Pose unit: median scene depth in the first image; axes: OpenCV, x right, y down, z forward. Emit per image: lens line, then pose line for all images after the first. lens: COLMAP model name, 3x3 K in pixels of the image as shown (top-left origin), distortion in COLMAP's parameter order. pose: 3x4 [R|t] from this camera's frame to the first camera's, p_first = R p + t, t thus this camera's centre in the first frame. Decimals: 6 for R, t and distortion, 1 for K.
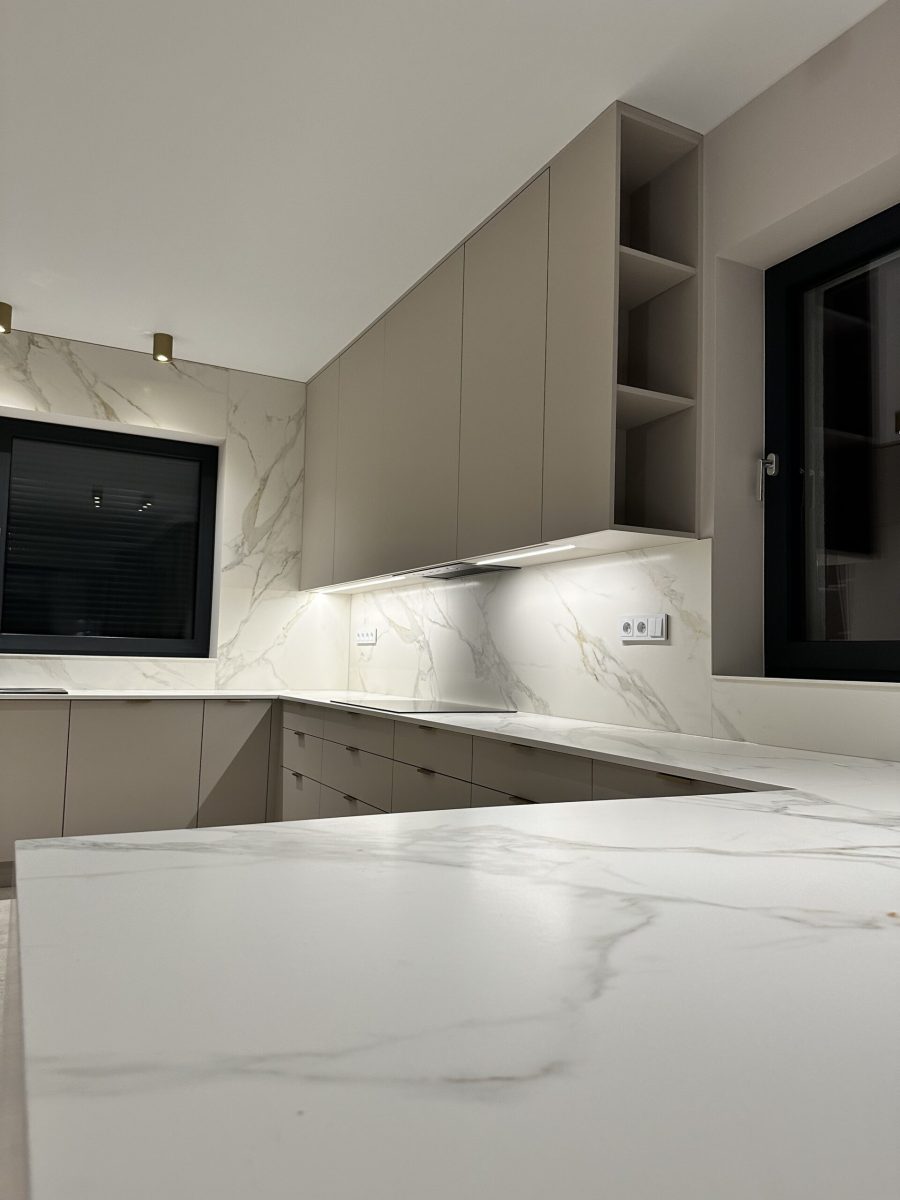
lens RADIAL K [[845.2, 0, 456.1], [0, 845.2, 601.3], [0, 0, 1]] dist [0.146855, -0.153164]
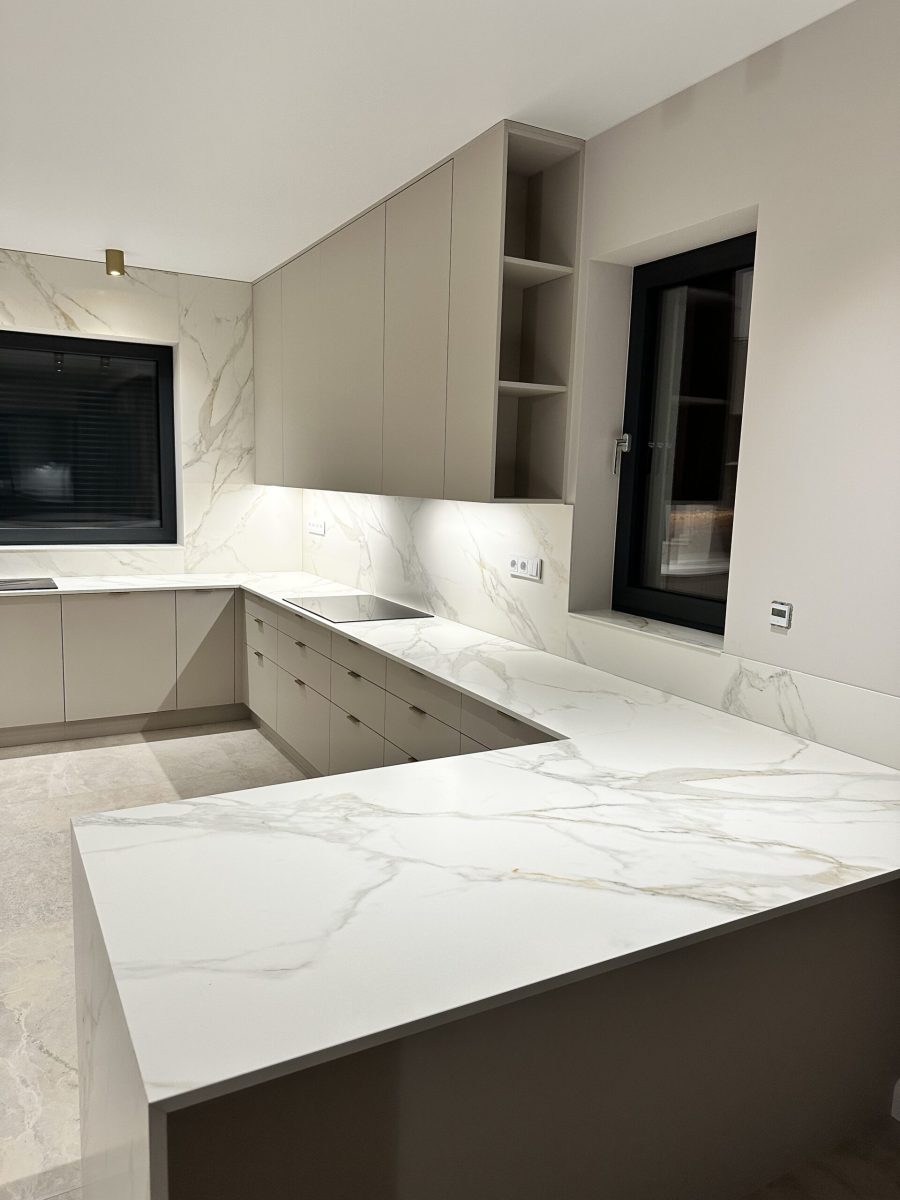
lens RADIAL K [[837.1, 0, 452.8], [0, 837.1, 603.8], [0, 0, 1]] dist [0.129570, -0.158180]
pose [[0.999589, 0.000491, 0.028648, 0.061574], [-0.006654, 0.976493, 0.215446, -0.142616], [-0.027869, -0.215548, 0.976095, -0.171128]]
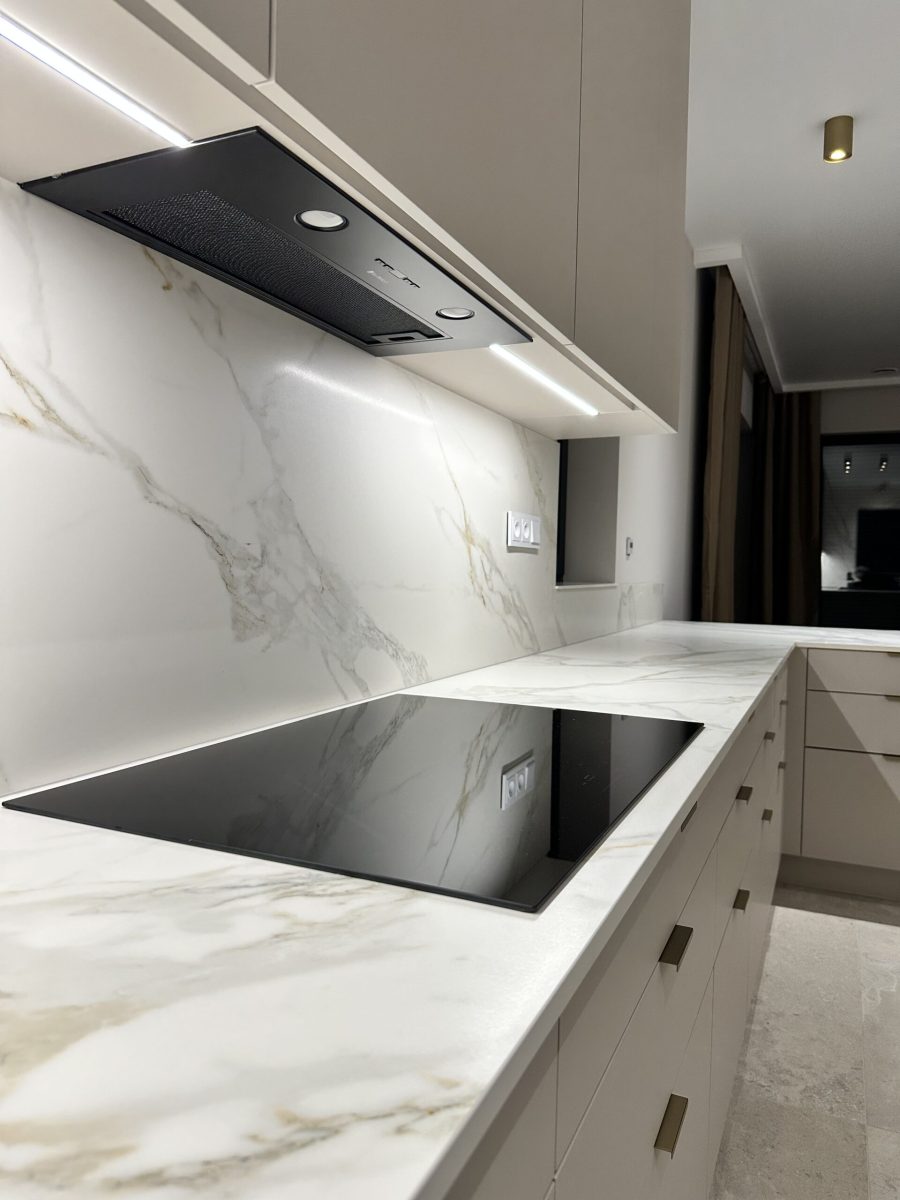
lens RADIAL K [[845.2, 0, 456.1], [0, 845.2, 601.3], [0, 0, 1]] dist [0.146855, -0.153164]
pose [[-0.620203, -0.070487, 0.781268, -0.278334], [-0.089102, 0.995839, 0.019113, 0.067762], [-0.779365, -0.057758, -0.623903, 1.204954]]
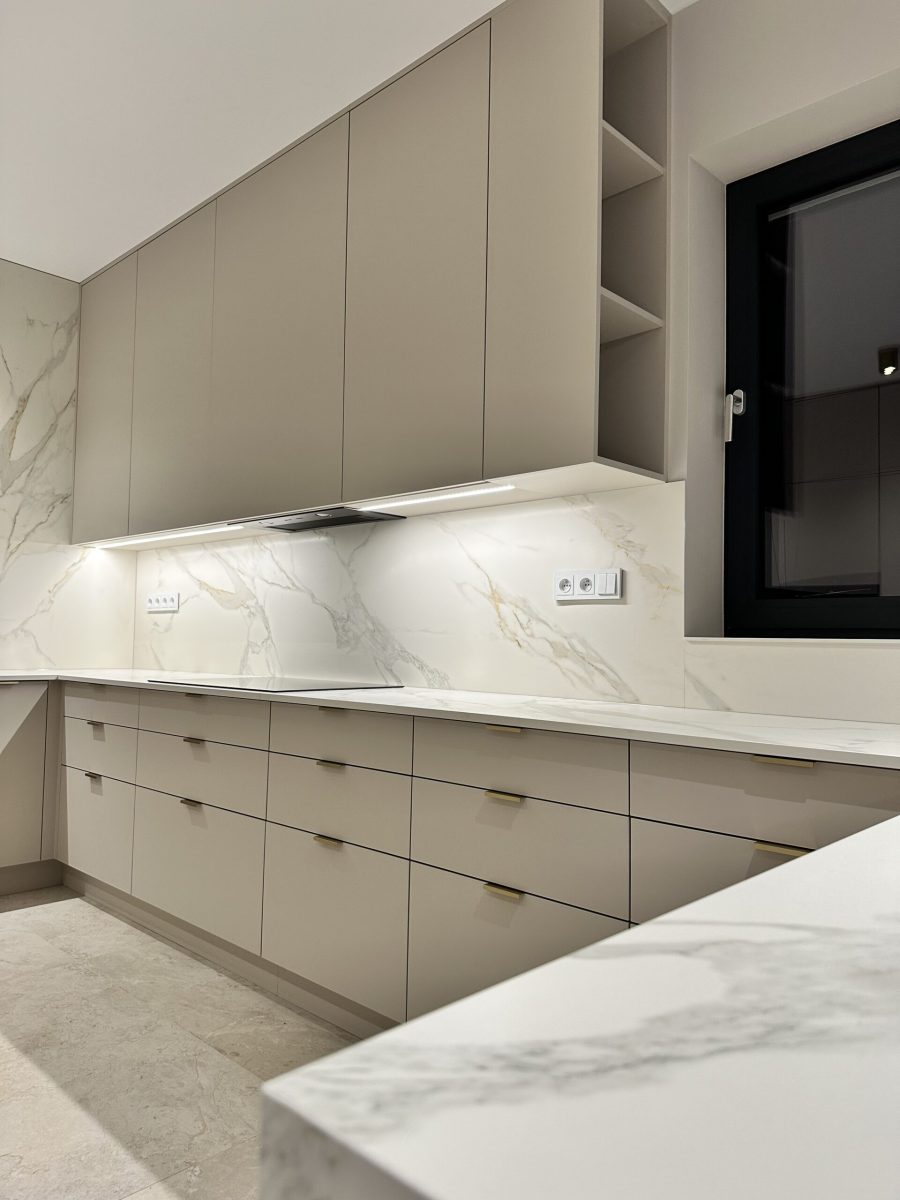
lens RADIAL K [[837.1, 0, 452.8], [0, 837.1, 603.8], [0, 0, 1]] dist [0.129570, -0.158180]
pose [[0.947493, 0.008284, 0.319668, -0.145329], [-0.017080, 0.999548, 0.024722, 0.024799], [-0.319319, -0.028884, 0.947207, 0.181794]]
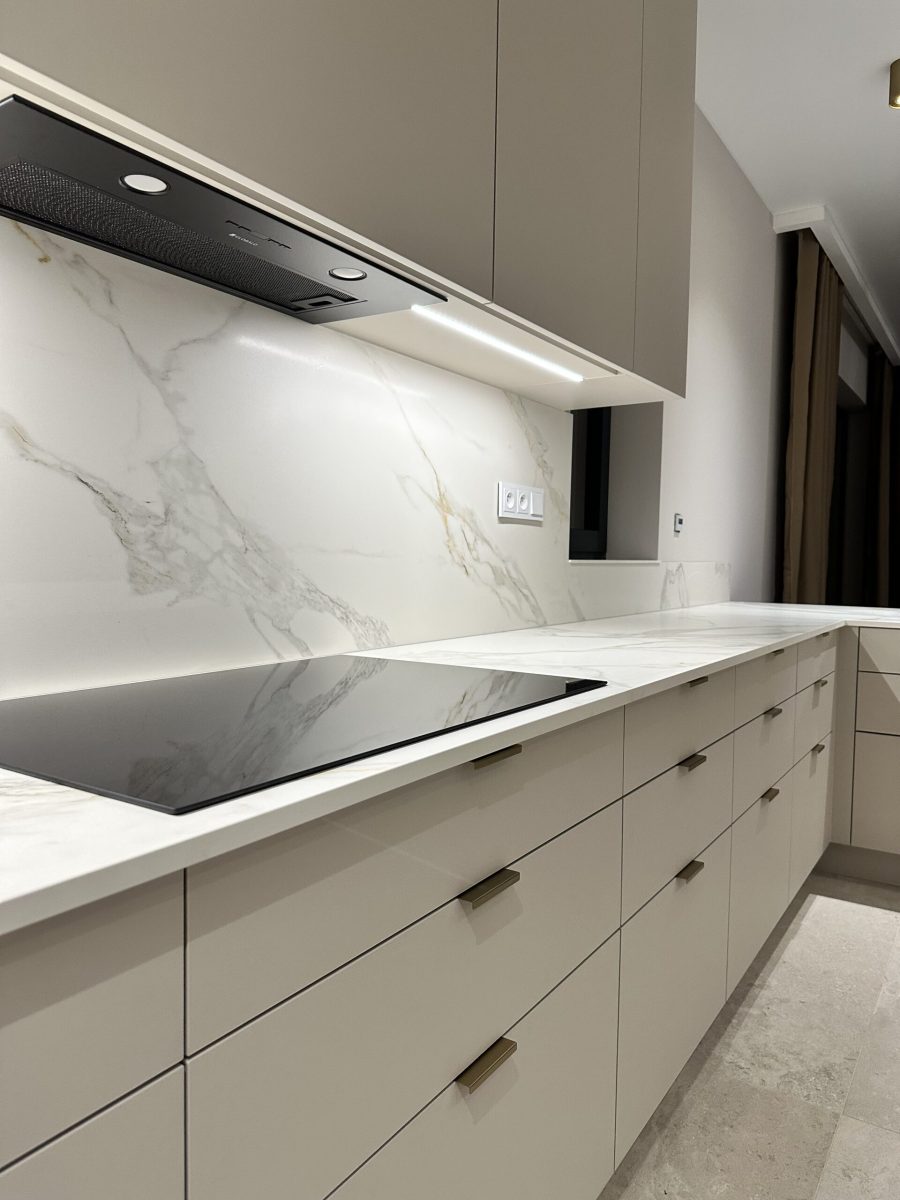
lens RADIAL K [[837.1, 0, 452.8], [0, 837.1, 603.8], [0, 0, 1]] dist [0.129570, -0.158180]
pose [[-0.486898, -0.083263, 0.869481, -0.334082], [-0.086802, 0.995131, 0.046687, 0.073249], [-0.869135, -0.052741, -0.491754, 1.123791]]
